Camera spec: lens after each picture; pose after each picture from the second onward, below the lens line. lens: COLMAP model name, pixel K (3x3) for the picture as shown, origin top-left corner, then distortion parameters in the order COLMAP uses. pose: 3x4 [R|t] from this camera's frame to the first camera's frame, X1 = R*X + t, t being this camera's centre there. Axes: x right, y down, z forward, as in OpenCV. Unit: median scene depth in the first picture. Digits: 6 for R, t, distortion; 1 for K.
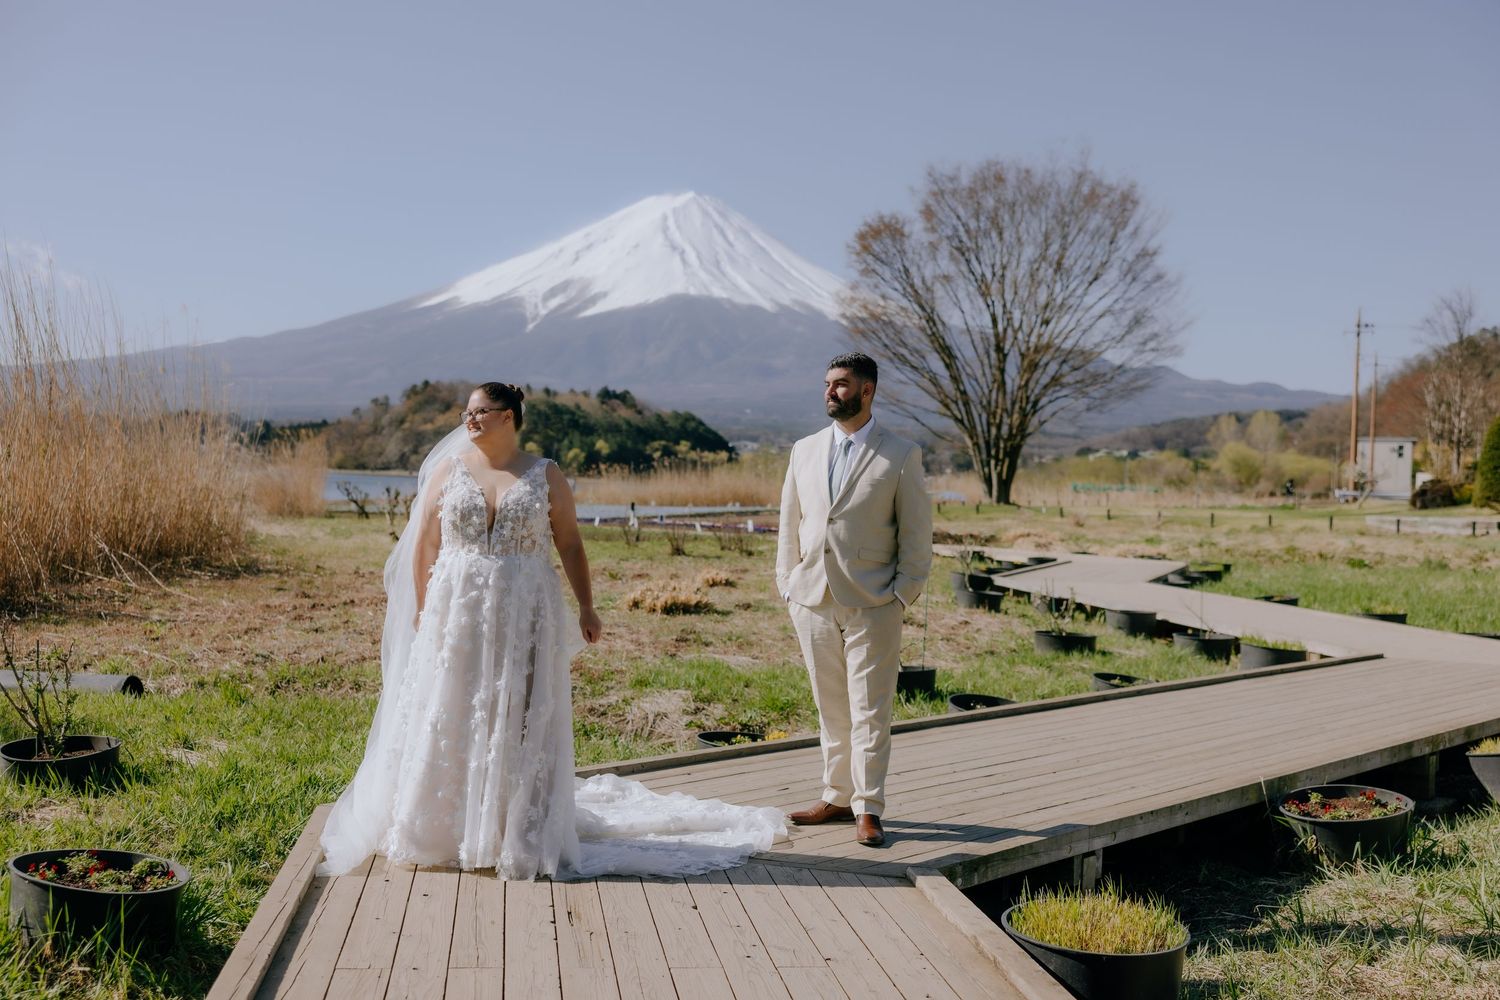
lens RADIAL K [[1686.4, 0, 750.0], [0, 1686.4, 500.0], [0, 0, 1]] dist [-0.012217, 0.006084]
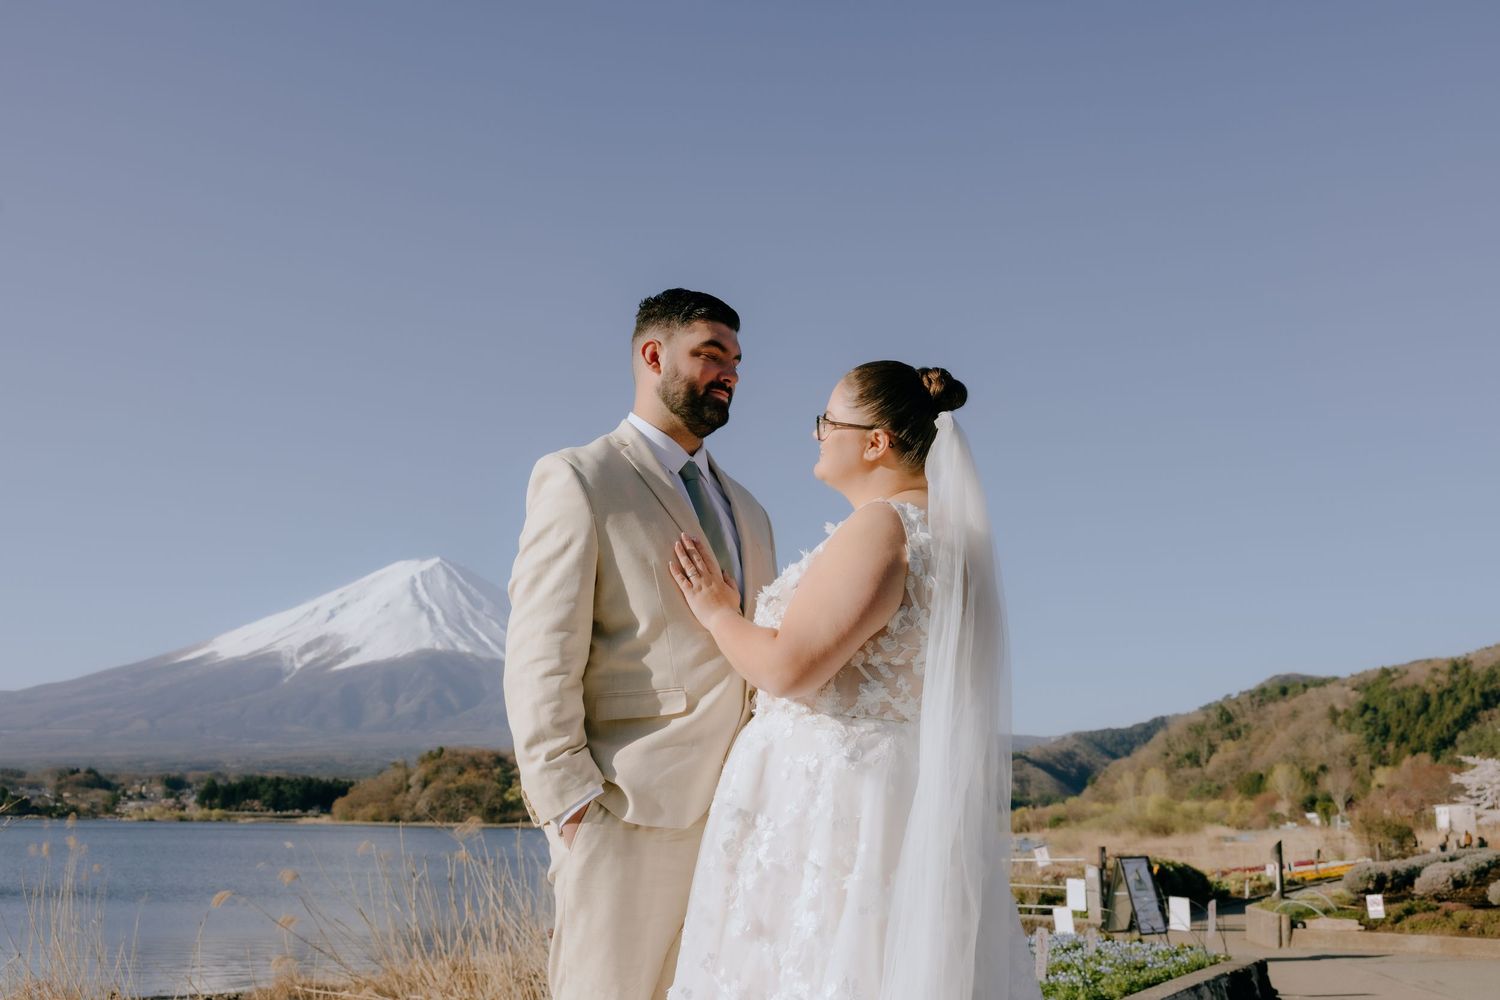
lens RADIAL K [[1516.7, 0, 750.0], [0, 1516.7, 500.0], [0, 0, 1]] dist [0.000065, 0.020202]
pose [[0.983840, 0.016788, 0.178261, -0.176507], [0.022109, 0.976585, -0.213993, -0.004601], [-0.177680, 0.214476, 0.960432, -0.155186]]
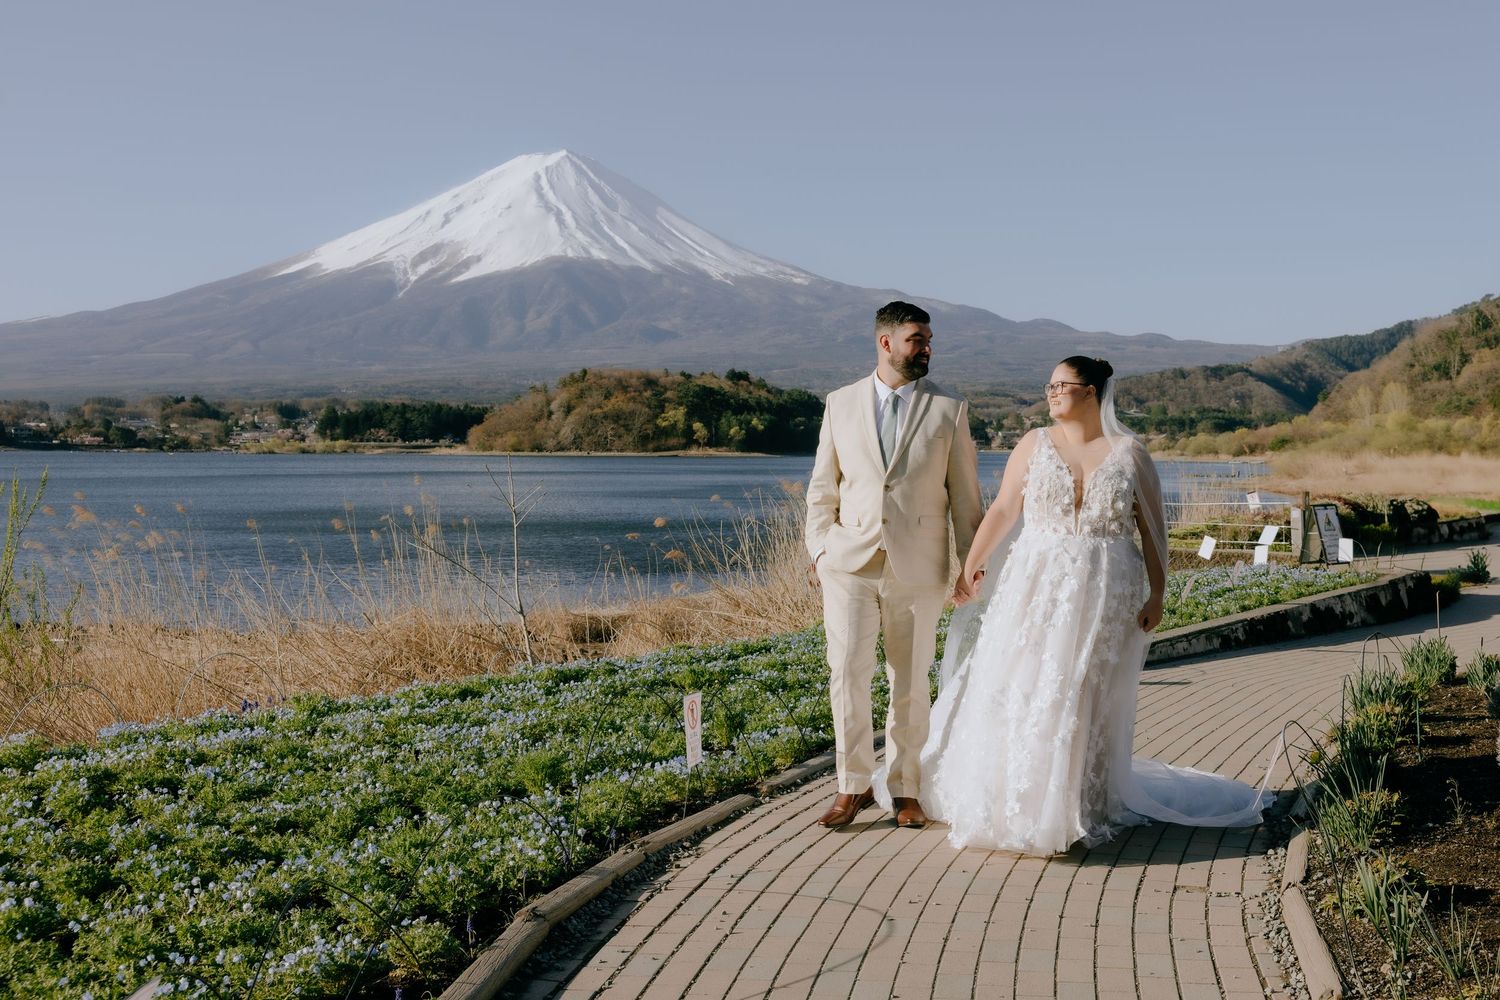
lens RADIAL K [[1756.6, 0, 839.7], [0, 1756.6, 420.0], [0, 0, 1]] dist [-0.000086, 0.026158]
pose [[0.991372, -0.030057, 0.127589, -0.179901], [0.033275, 0.999178, -0.023163, -0.005247], [-0.126788, 0.027208, 0.991557, -0.164825]]
